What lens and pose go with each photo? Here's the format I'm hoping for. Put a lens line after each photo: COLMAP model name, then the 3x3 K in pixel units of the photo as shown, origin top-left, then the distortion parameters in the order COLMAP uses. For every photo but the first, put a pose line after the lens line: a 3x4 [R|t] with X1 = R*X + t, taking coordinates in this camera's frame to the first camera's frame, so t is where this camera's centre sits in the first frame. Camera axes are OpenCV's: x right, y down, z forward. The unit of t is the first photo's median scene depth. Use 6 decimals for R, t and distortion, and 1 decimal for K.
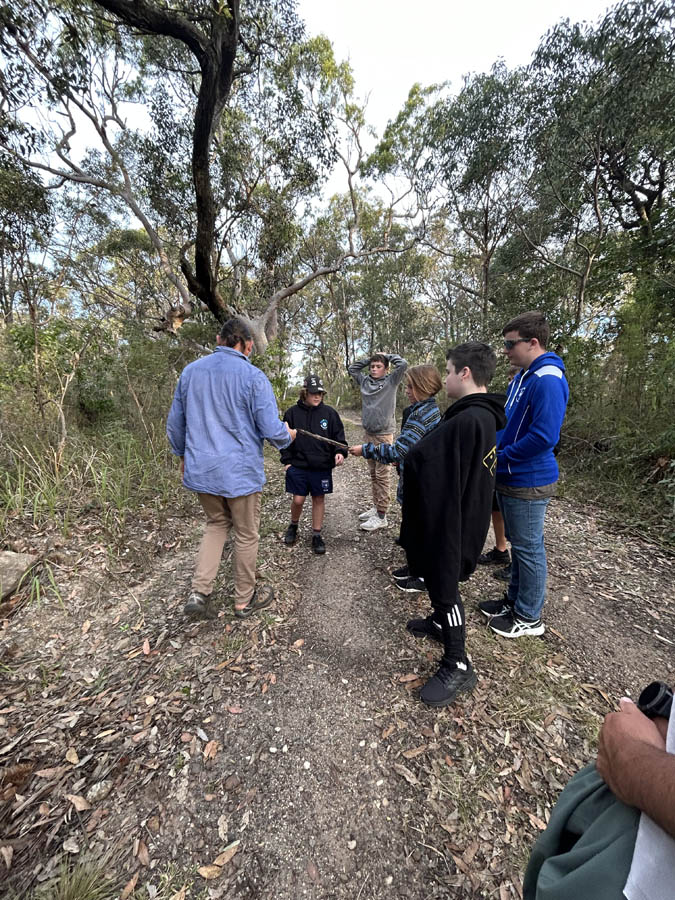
lens RADIAL K [[364.9, 0, 337.5], [0, 364.9, 450.0], [0, 0, 1]] dist [0.001072, -0.005765]
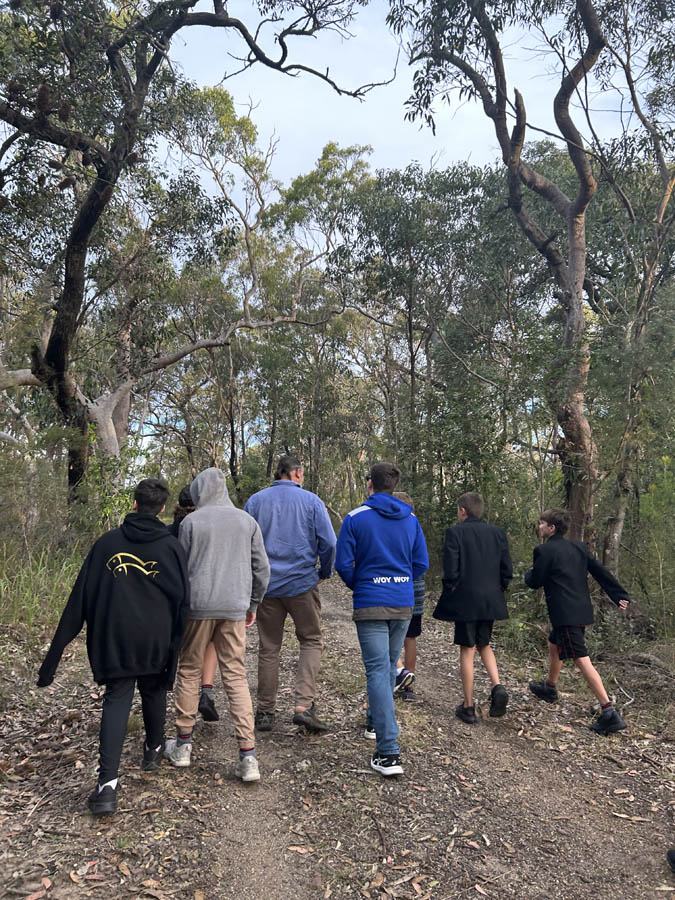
lens RADIAL K [[676.9, 0, 358.9], [0, 676.9, 453.7], [0, 0, 1]] dist [0.041657, -0.007074]
pose [[0.975484, 0.042179, 0.215992, -0.026025], [0.010258, 0.971680, -0.236078, 0.044864], [-0.219832, 0.232506, 0.947425, -0.282959]]
